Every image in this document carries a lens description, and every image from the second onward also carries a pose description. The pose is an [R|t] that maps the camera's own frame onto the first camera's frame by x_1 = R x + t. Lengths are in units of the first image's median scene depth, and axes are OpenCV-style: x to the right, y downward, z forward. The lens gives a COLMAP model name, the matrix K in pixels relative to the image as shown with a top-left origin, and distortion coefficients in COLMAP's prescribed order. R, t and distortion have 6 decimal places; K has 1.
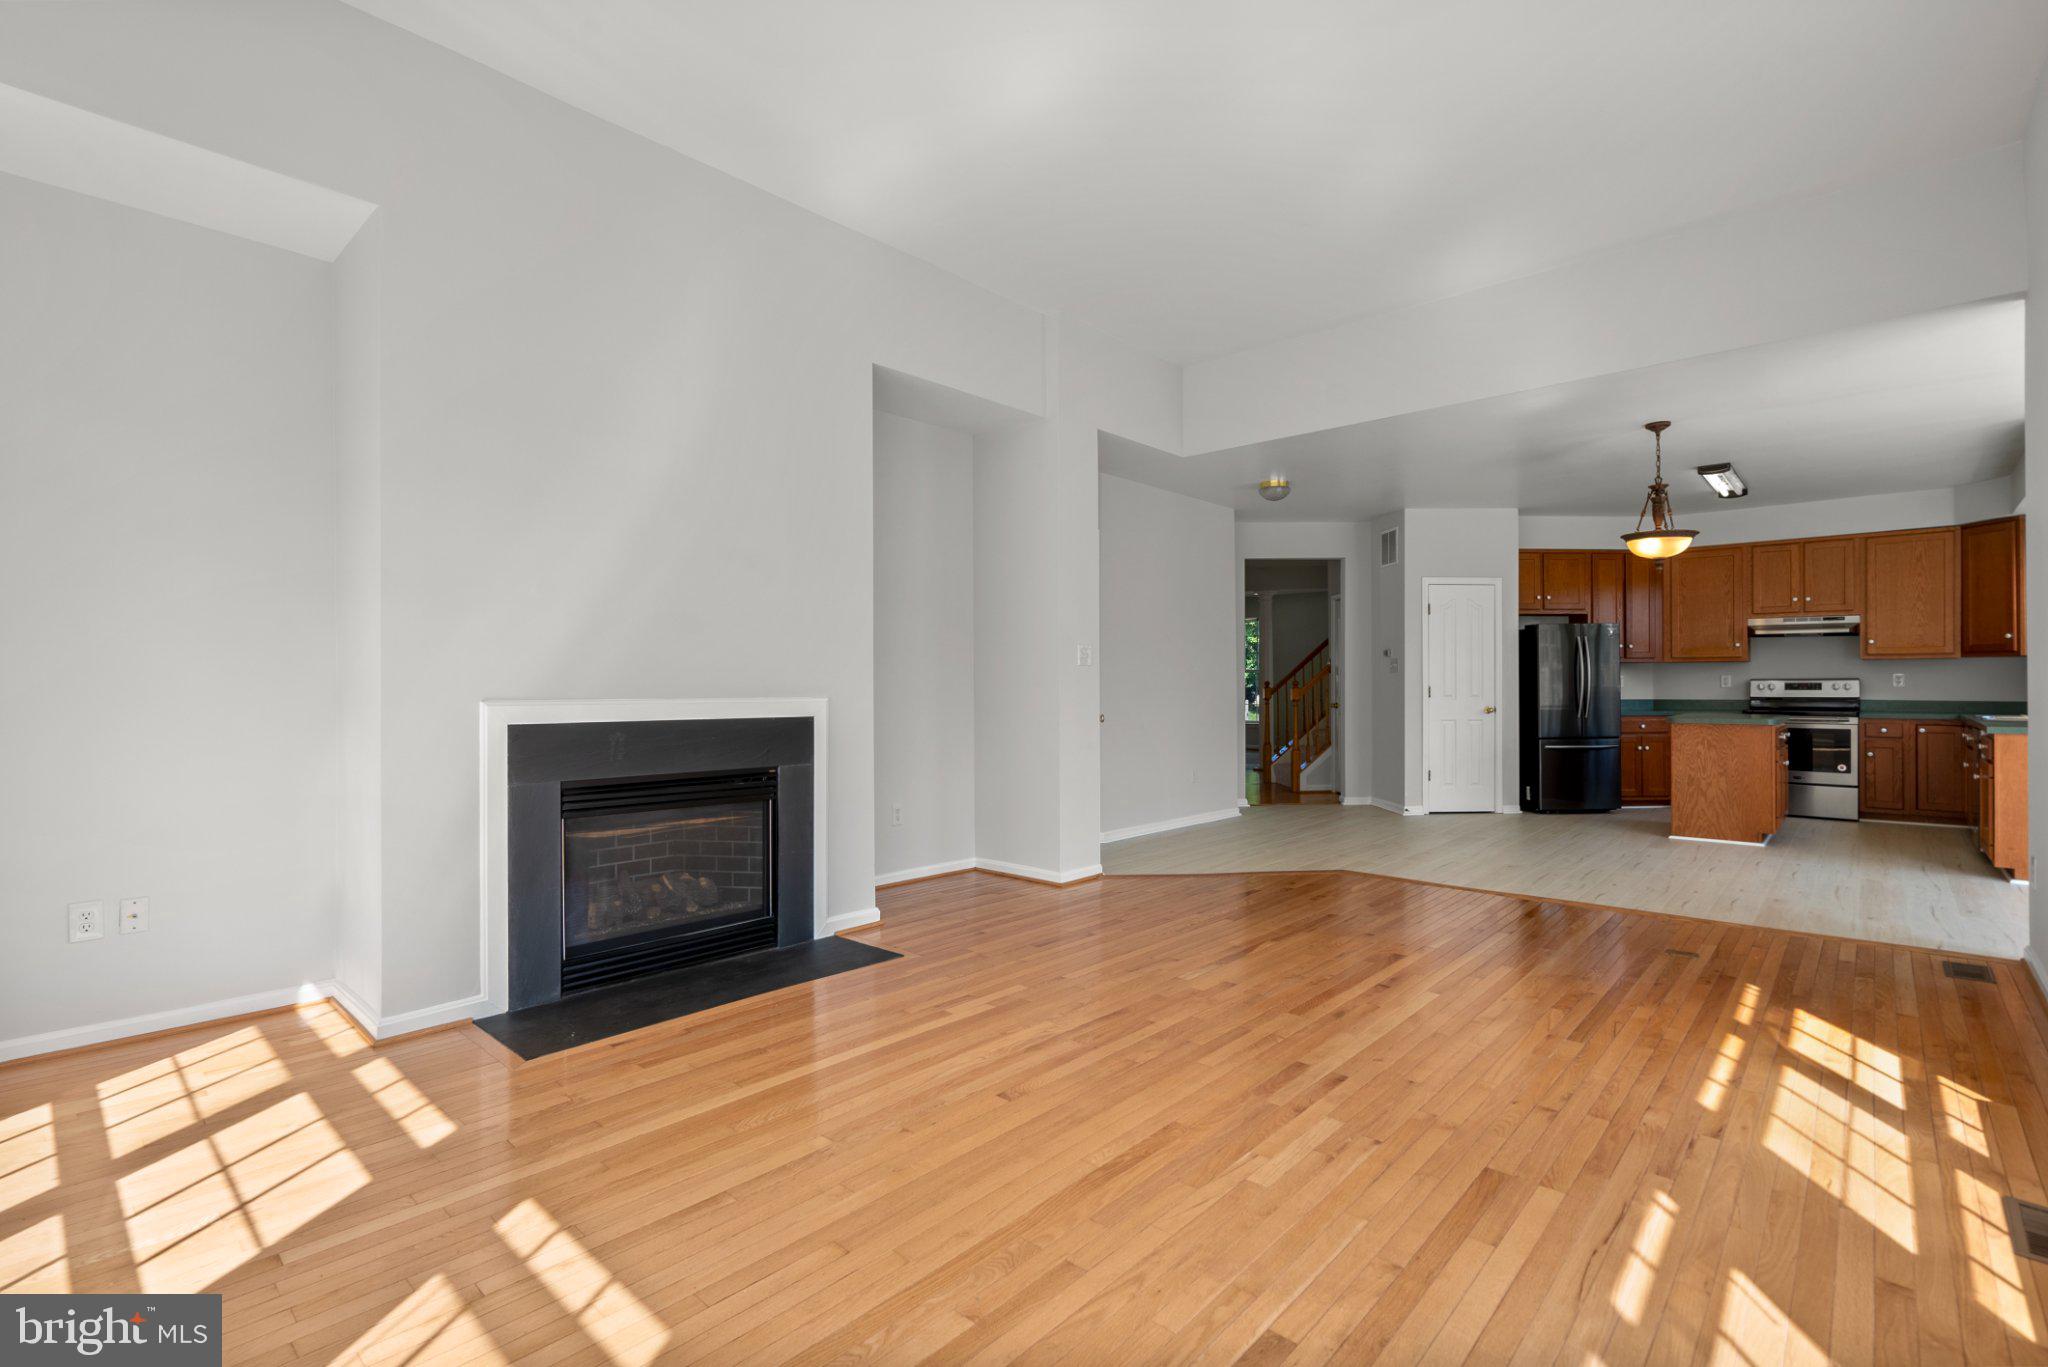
lens RADIAL K [[923.0, 0, 1023.0], [0, 923.0, 686.0], [0, 0, 1]] dist [-0.009948, 0.002267]
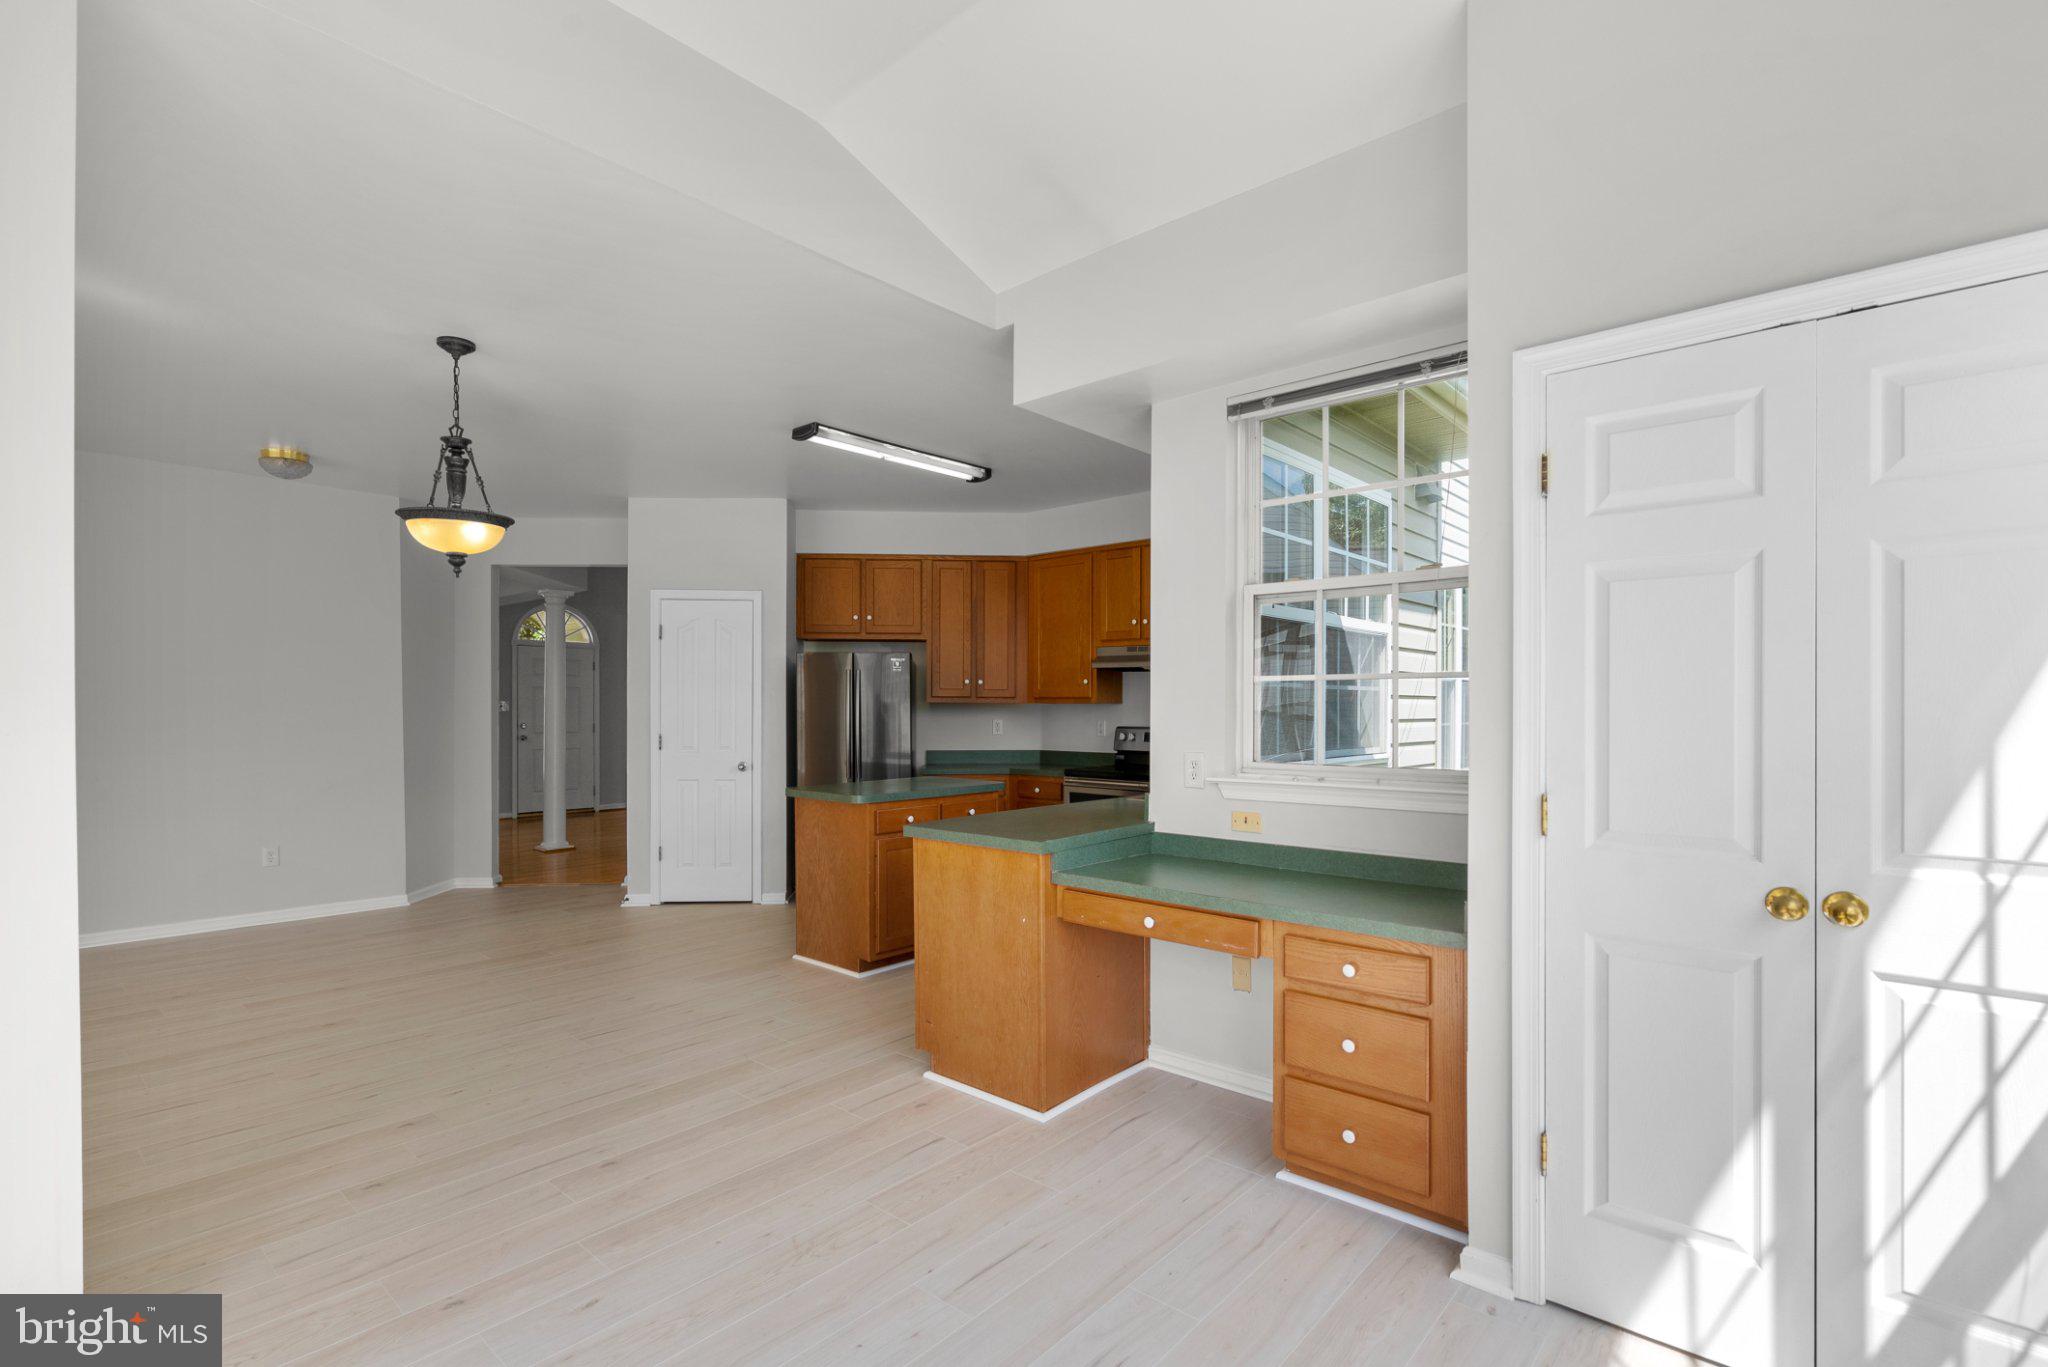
lens RADIAL K [[923.0, 0, 1037.1], [0, 923.0, 700.9], [0, 0, 1]] dist [-0.009948, 0.002267]
pose [[0.999614, 0.005494, 0.027222, 0.740441], [-0.005268, 0.999951, -0.008367, -0.022855], [-0.027267, 0.008220, 0.999594, 0.245265]]
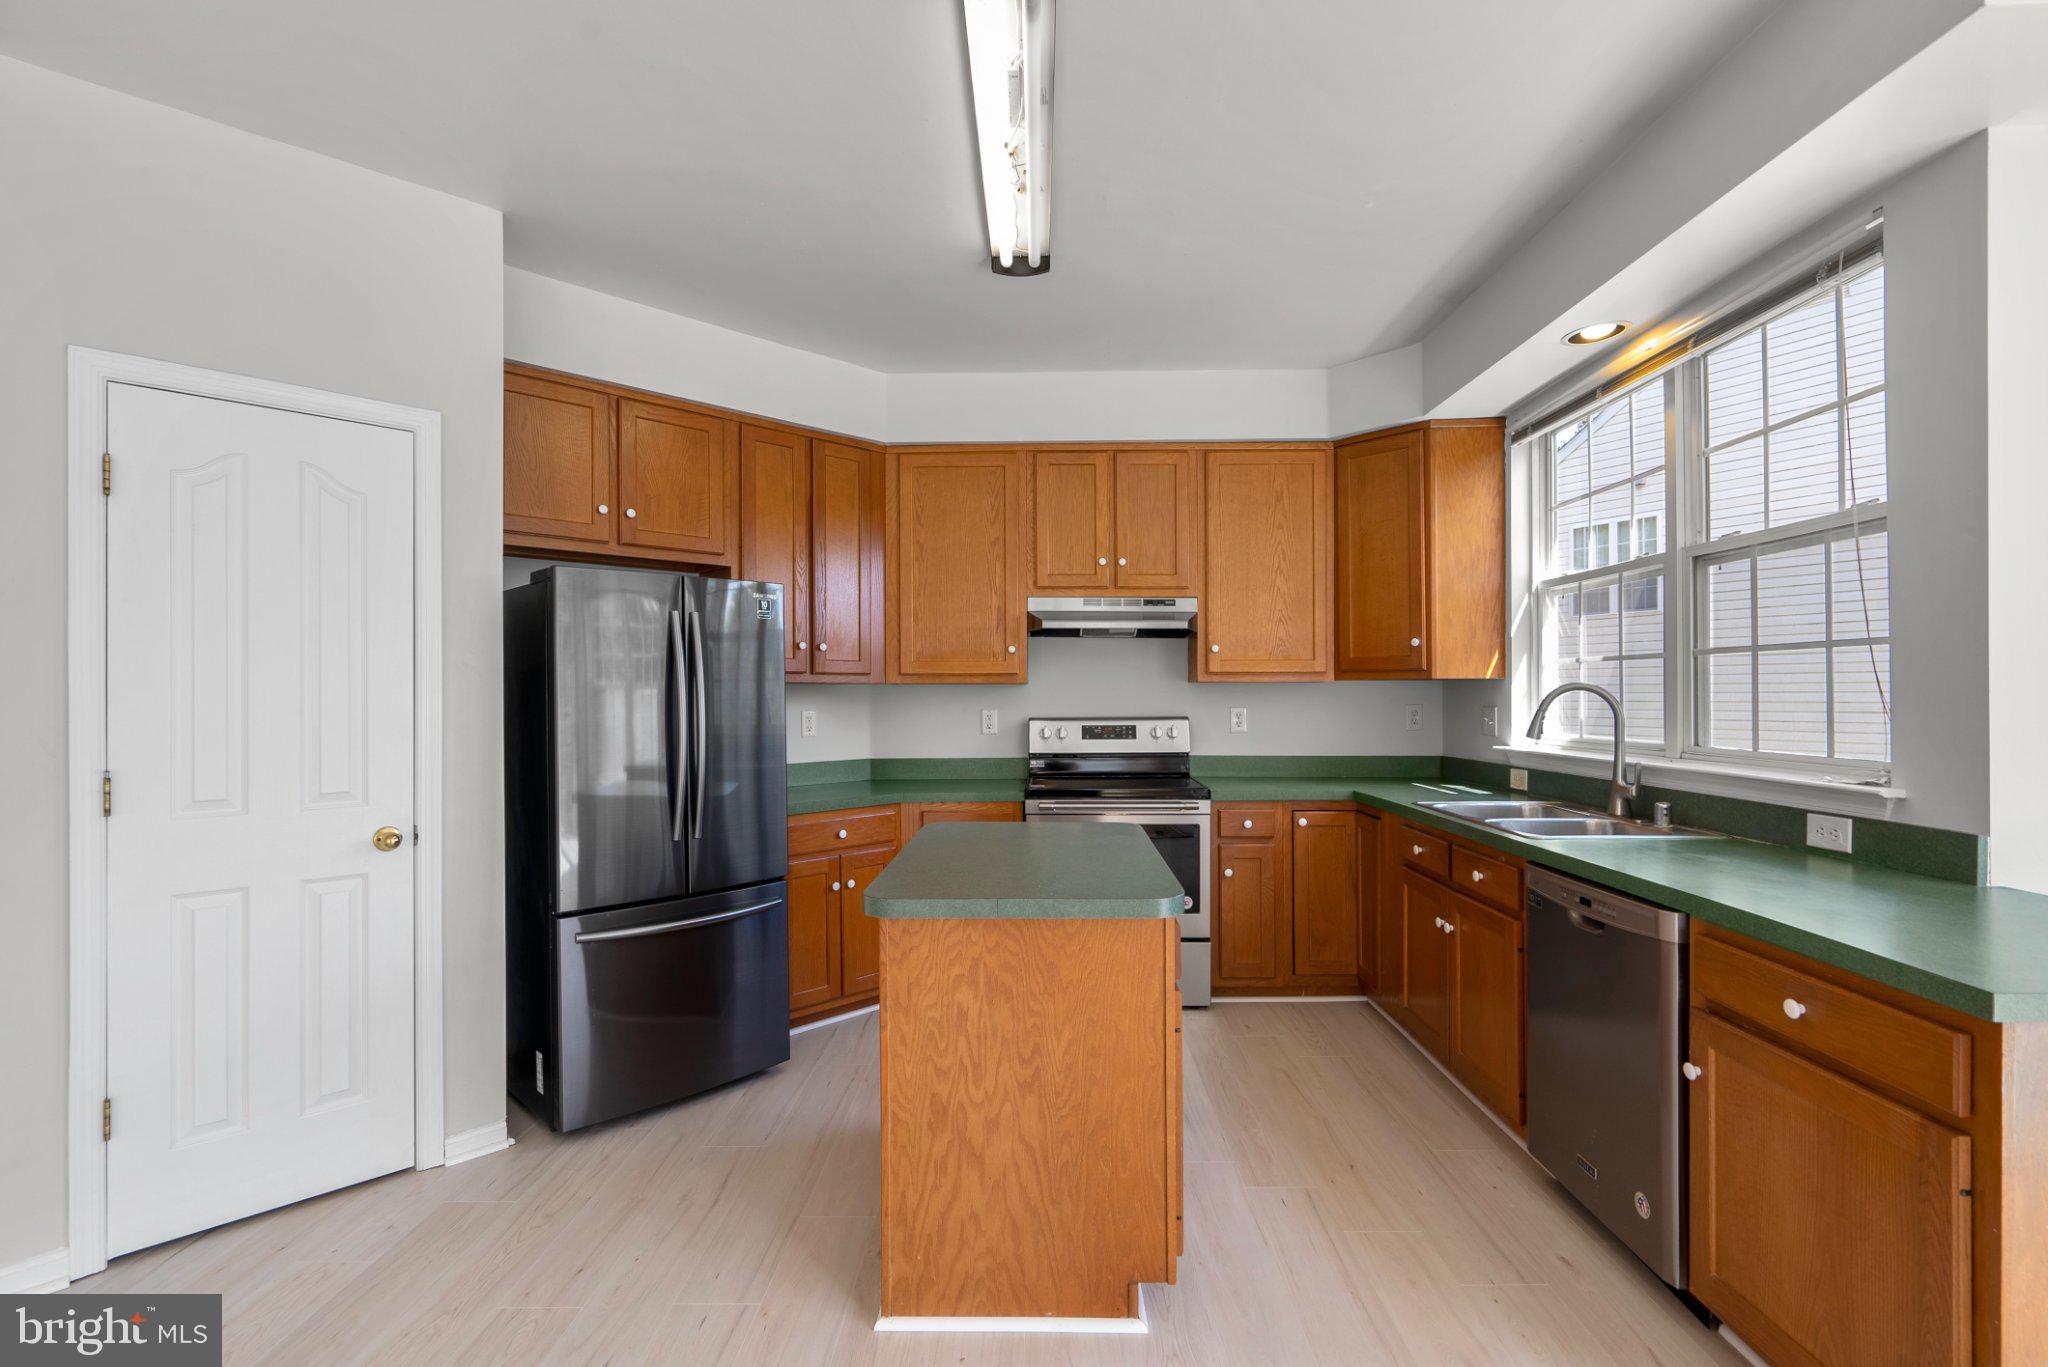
lens RADIAL K [[923.0, 0, 1015.5], [0, 923.0, 683.1], [0, 0, 1]] dist [-0.009948, 0.002267]
pose [[0.751262, 0.007307, 0.659964, 0.470257], [0.003713, 0.999876, -0.015297, -0.020042], [-0.659994, 0.013943, 0.751141, 0.649965]]
